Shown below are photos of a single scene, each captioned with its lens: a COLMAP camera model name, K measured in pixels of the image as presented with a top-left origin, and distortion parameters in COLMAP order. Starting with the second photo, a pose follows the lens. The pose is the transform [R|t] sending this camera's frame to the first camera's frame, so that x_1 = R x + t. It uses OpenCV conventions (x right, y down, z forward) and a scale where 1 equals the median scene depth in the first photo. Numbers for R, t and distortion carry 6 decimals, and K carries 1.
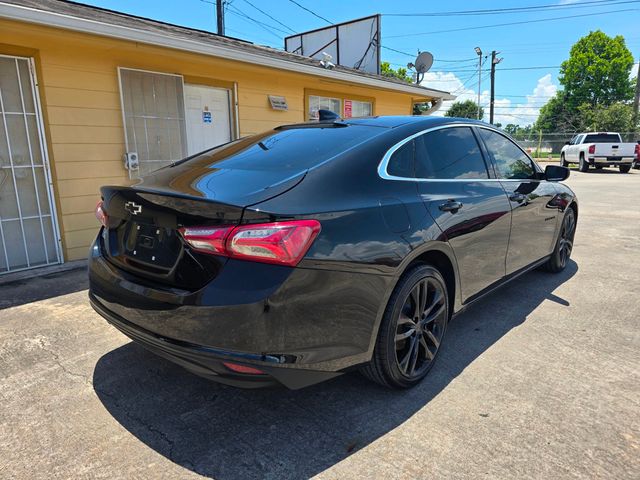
lens RADIAL K [[432.8, 0, 320.8], [0, 432.8, 239.9], [0, 0, 1]] dist [0.009766, -0.000762]
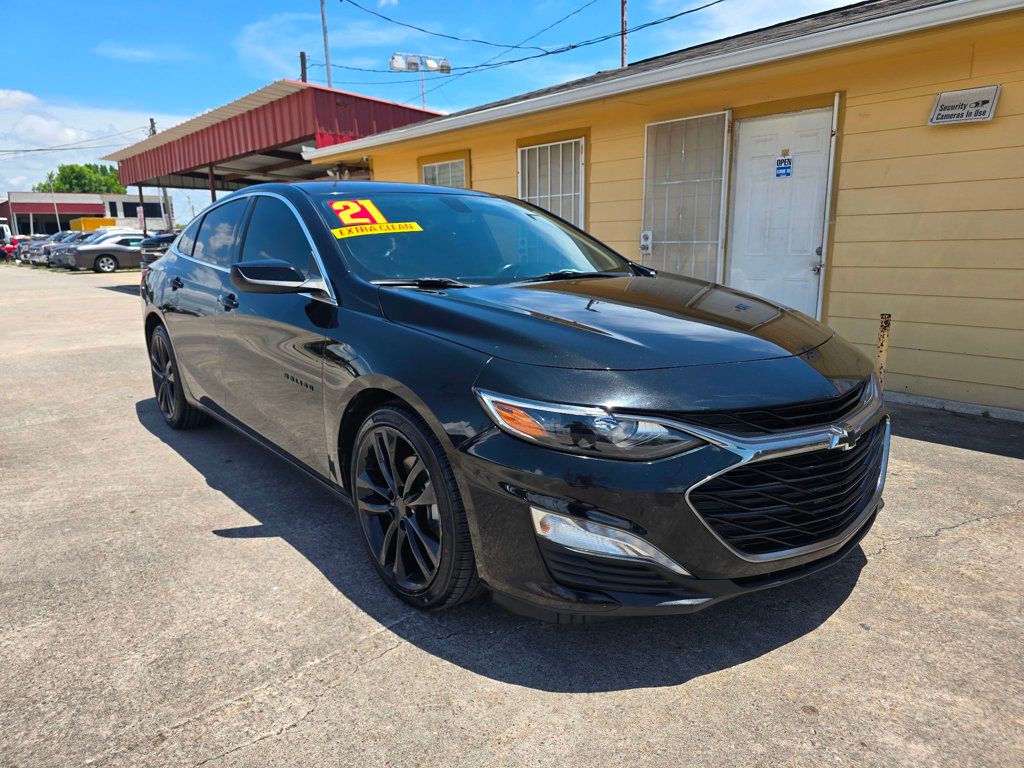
lens RADIAL K [[692.4, 0, 513.0], [0, 692.4, 386.9], [0, 0, 1]] dist [0.009766, -0.000762]
pose [[-0.146960, 0.214333, -0.965642, 1.089592], [-0.191799, 0.951538, 0.240392, -0.235602], [0.970369, 0.220537, -0.098729, 1.188767]]
